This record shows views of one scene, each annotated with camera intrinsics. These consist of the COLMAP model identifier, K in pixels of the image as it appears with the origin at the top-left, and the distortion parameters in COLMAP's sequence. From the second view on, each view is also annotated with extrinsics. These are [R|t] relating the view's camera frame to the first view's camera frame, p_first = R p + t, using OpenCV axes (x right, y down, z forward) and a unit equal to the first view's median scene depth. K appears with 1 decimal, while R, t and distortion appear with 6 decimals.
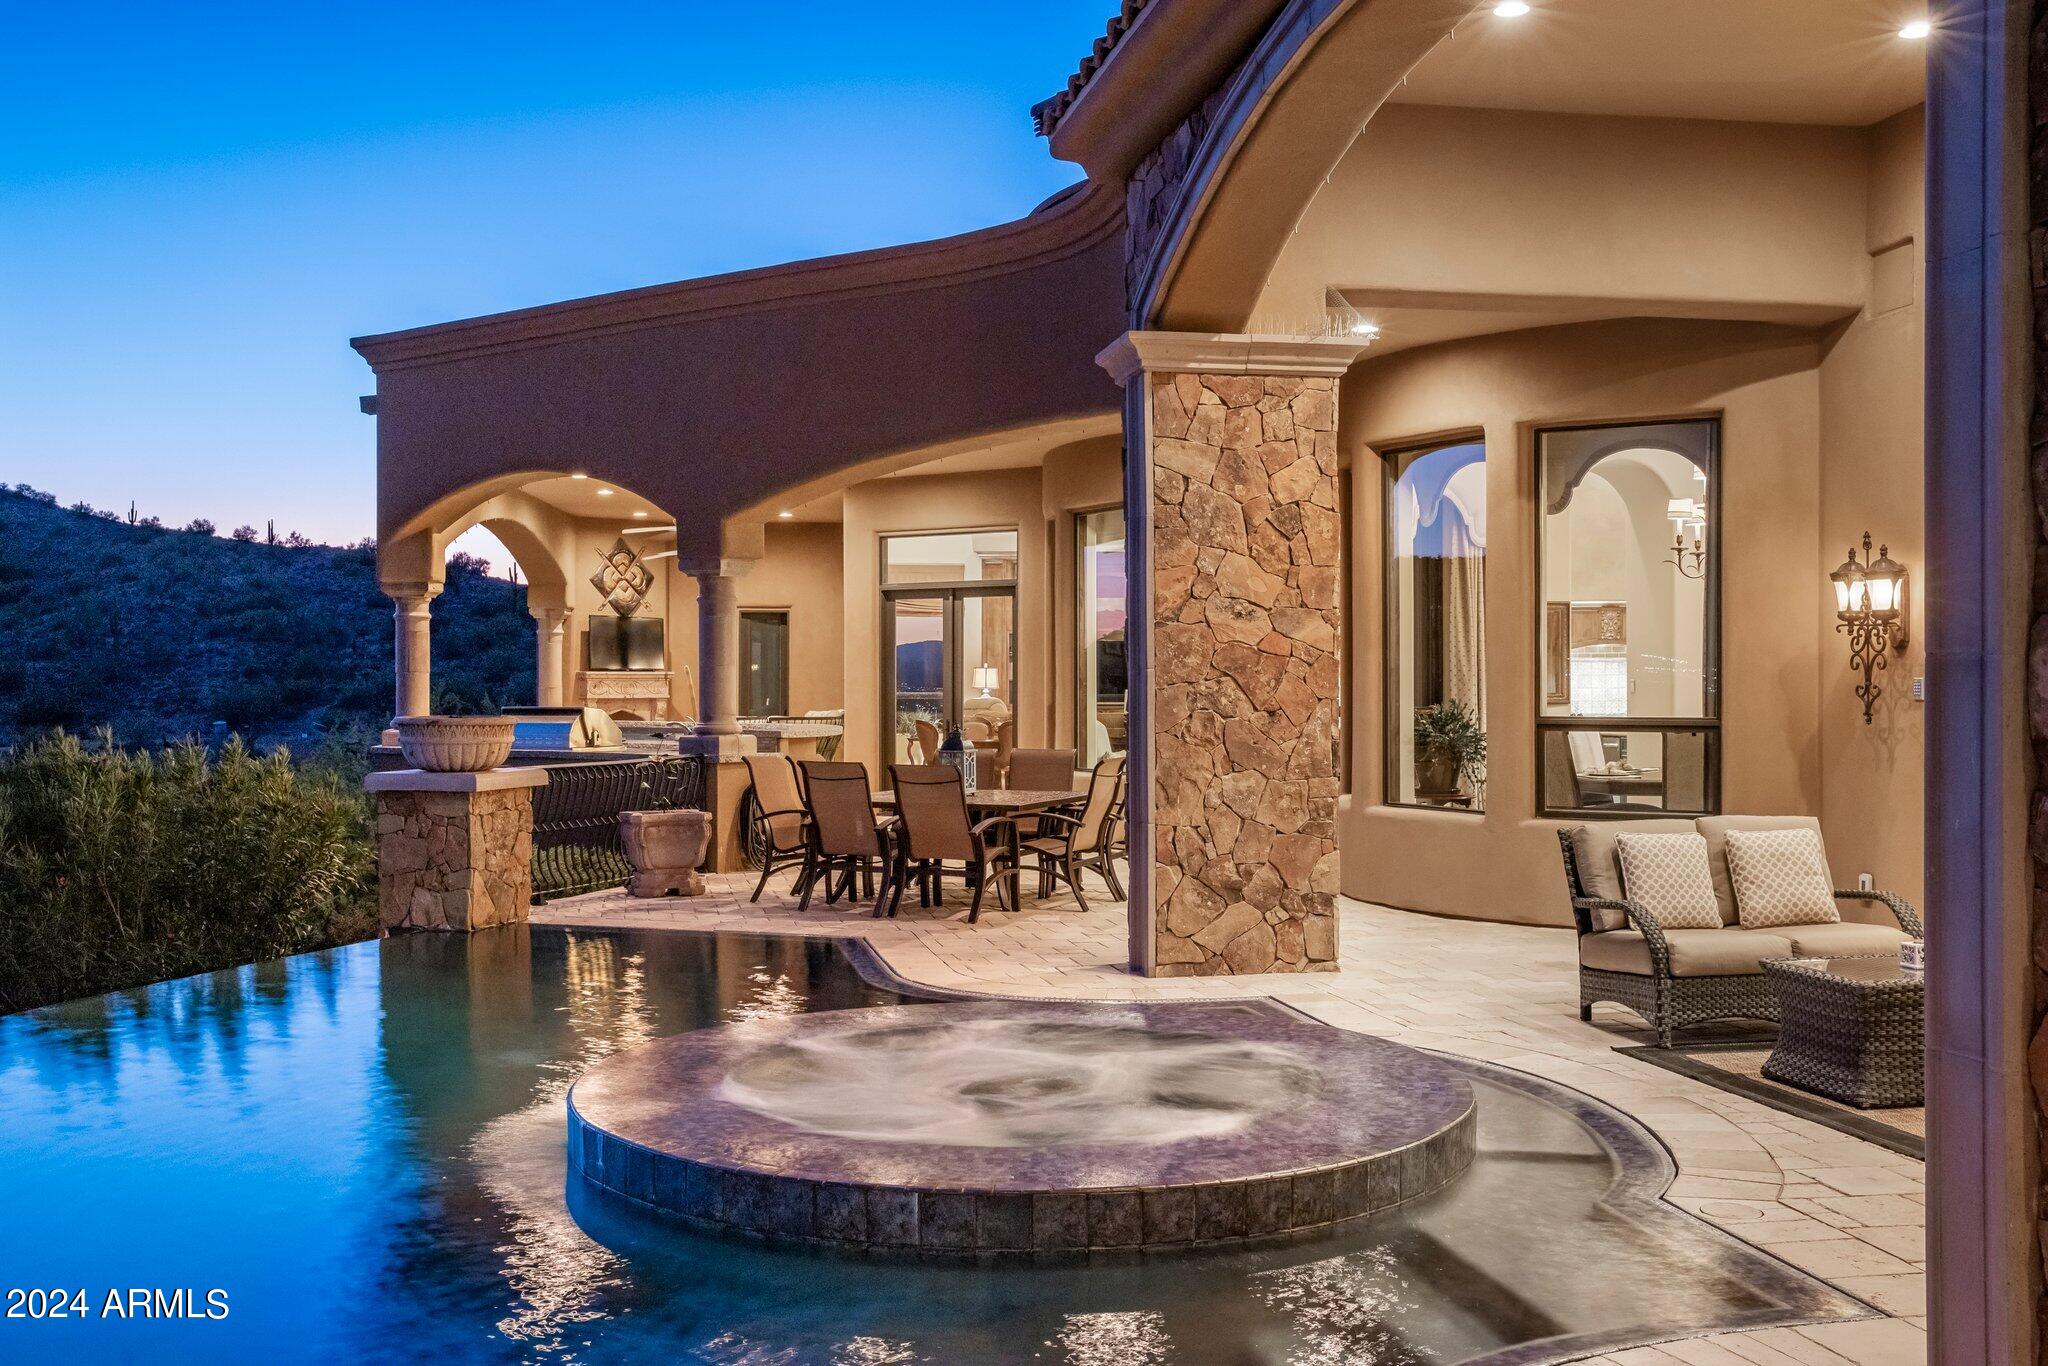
lens RADIAL K [[2078.0, 0, 1025.8], [0, 2078.0, 679.3], [0, 0, 1]] dist [-0.037371, 0.000000]
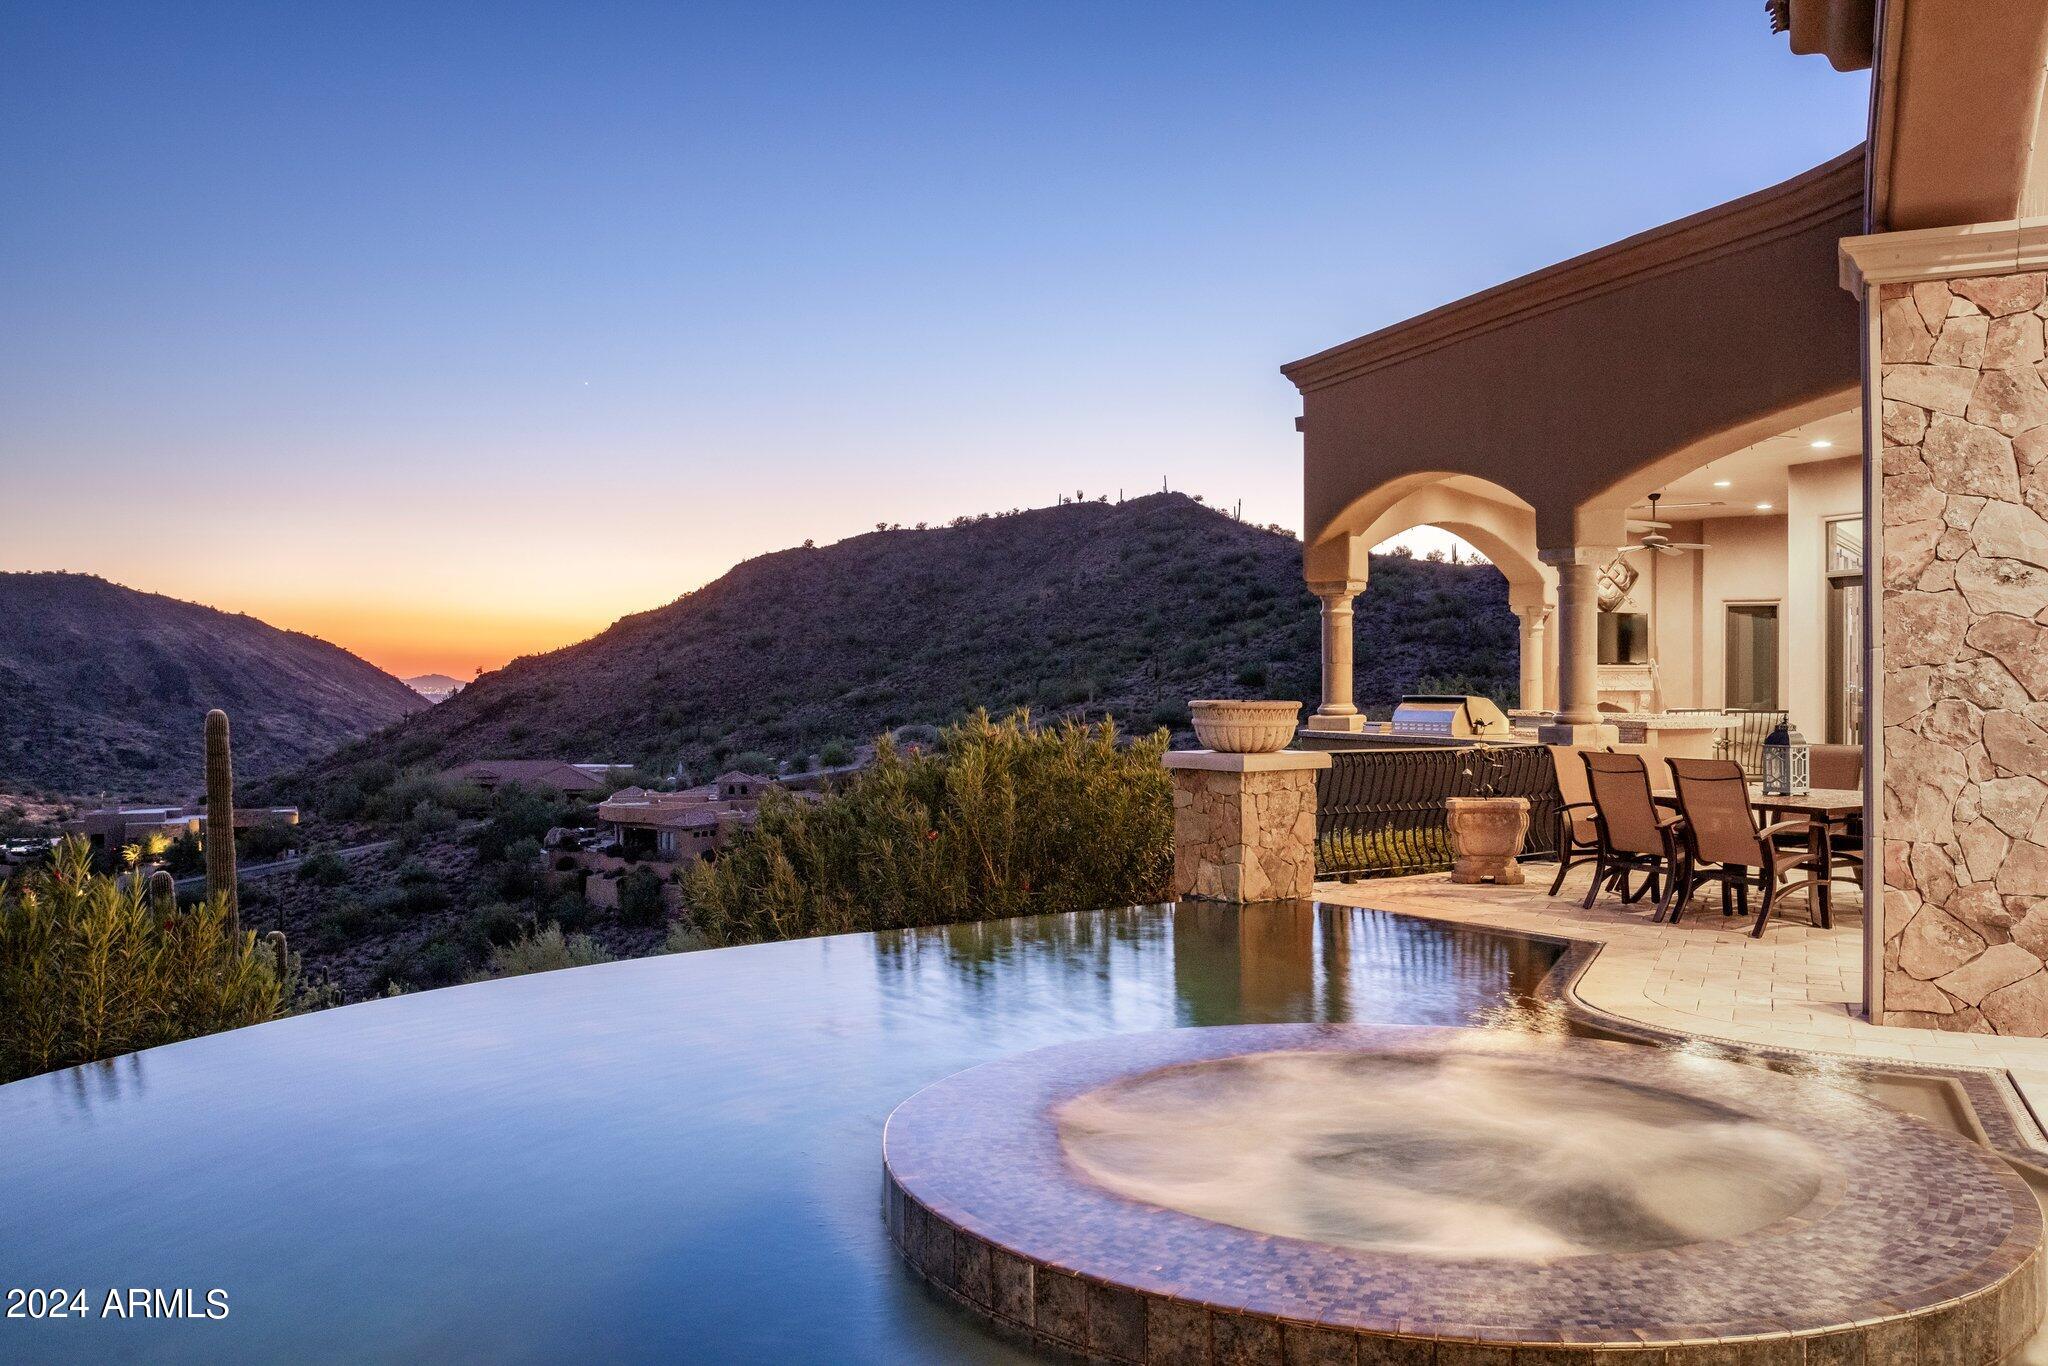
lens RADIAL K [[1747.3, 0, 1021.2], [0, 1747.3, 677.8], [0, 0, 1]] dist [-0.030441, 0.048483]
pose [[0.797658, 0.001999, -0.603107, 0.178497], [-0.002943, 0.999996, -0.000578, 0.007070], [0.603103, 0.002236, 0.797660, 0.218331]]
